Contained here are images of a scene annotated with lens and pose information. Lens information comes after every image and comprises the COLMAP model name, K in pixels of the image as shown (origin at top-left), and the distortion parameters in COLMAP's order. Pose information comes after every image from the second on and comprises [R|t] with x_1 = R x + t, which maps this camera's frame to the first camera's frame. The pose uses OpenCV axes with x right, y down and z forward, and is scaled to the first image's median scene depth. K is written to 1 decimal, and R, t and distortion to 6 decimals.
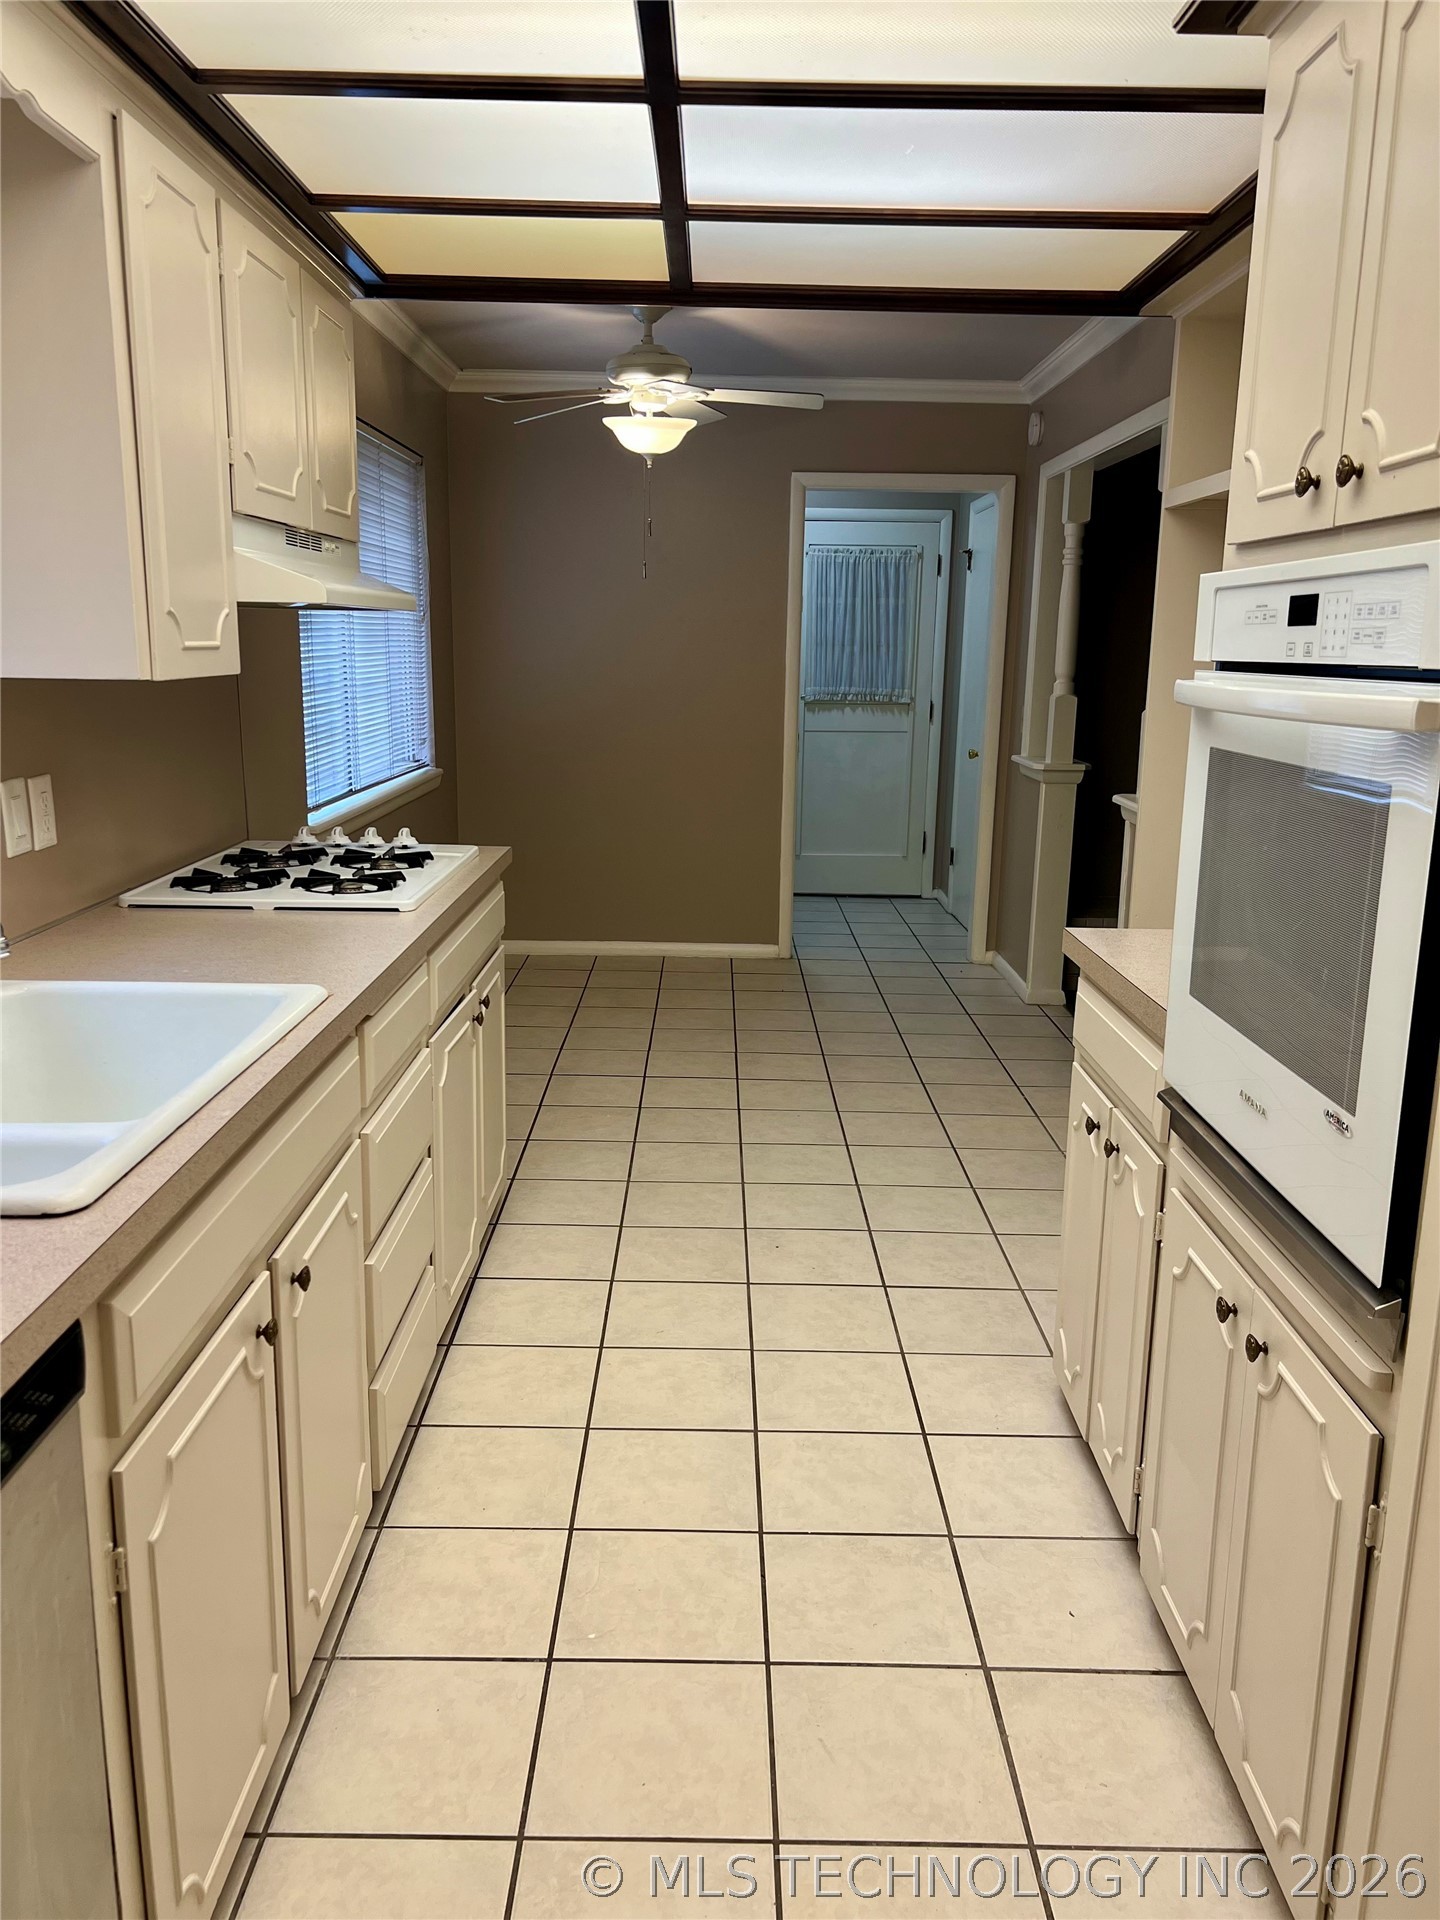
lens RADIAL K [[1438.4, 0, 723.9], [0, 1438.4, 954.2], [0, 0, 1]] dist [0.043797, -0.051909]
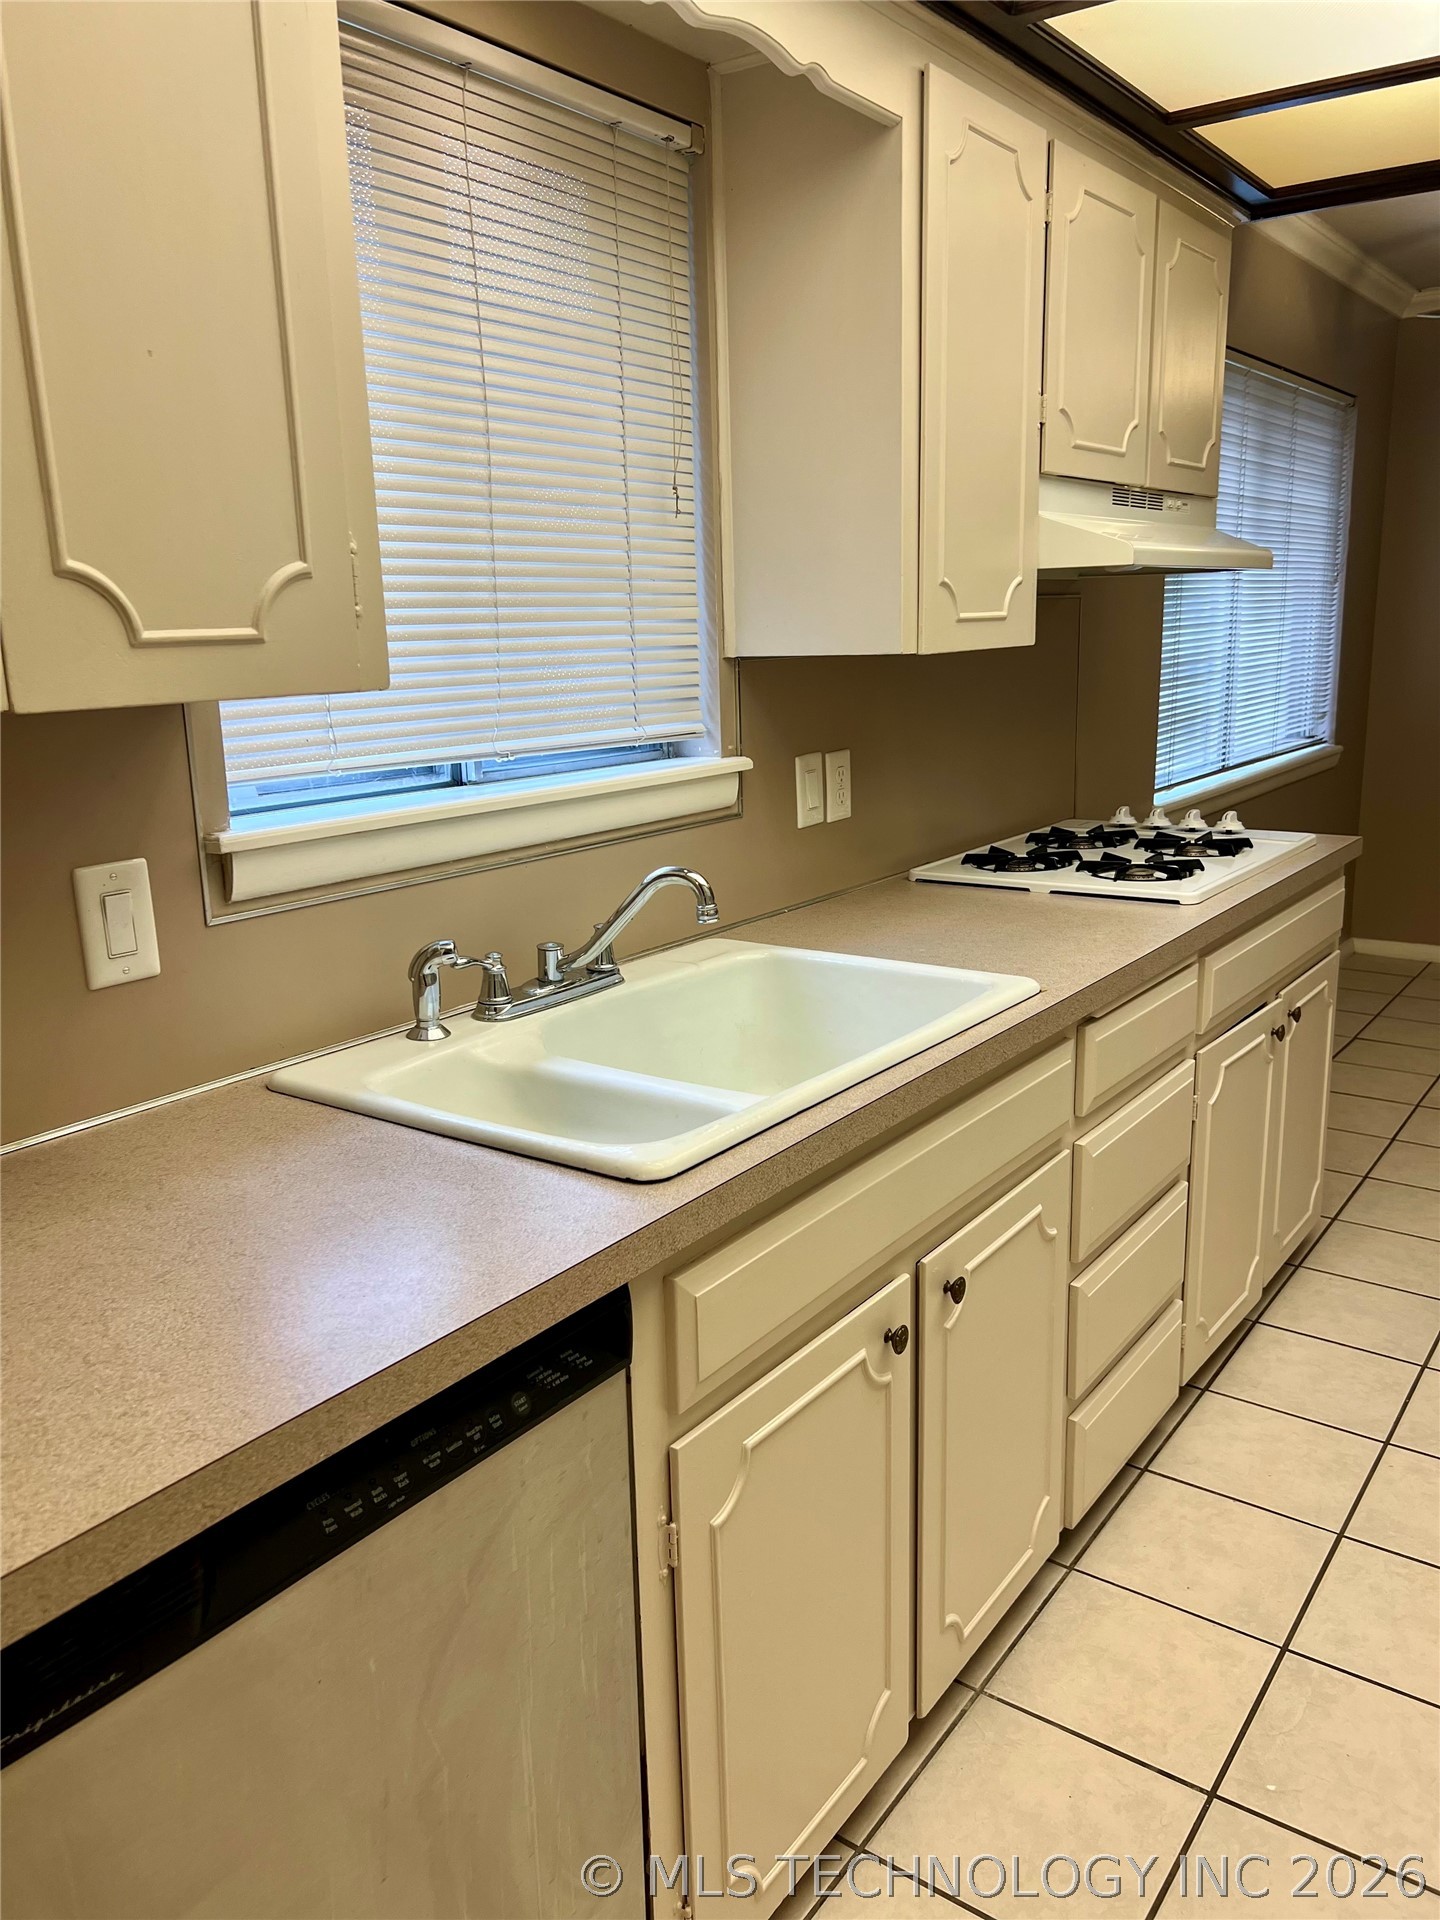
lens RADIAL K [[1438.4, 0, 717.8], [0, 1438.4, 965.4], [0, 0, 1]] dist [0.043797, -0.051909]
pose [[0.803761, 0.094915, -0.587333, 0.099609], [-0.081940, 0.995445, 0.048734, -0.015246], [0.589283, 0.008955, 0.807877, 0.133835]]
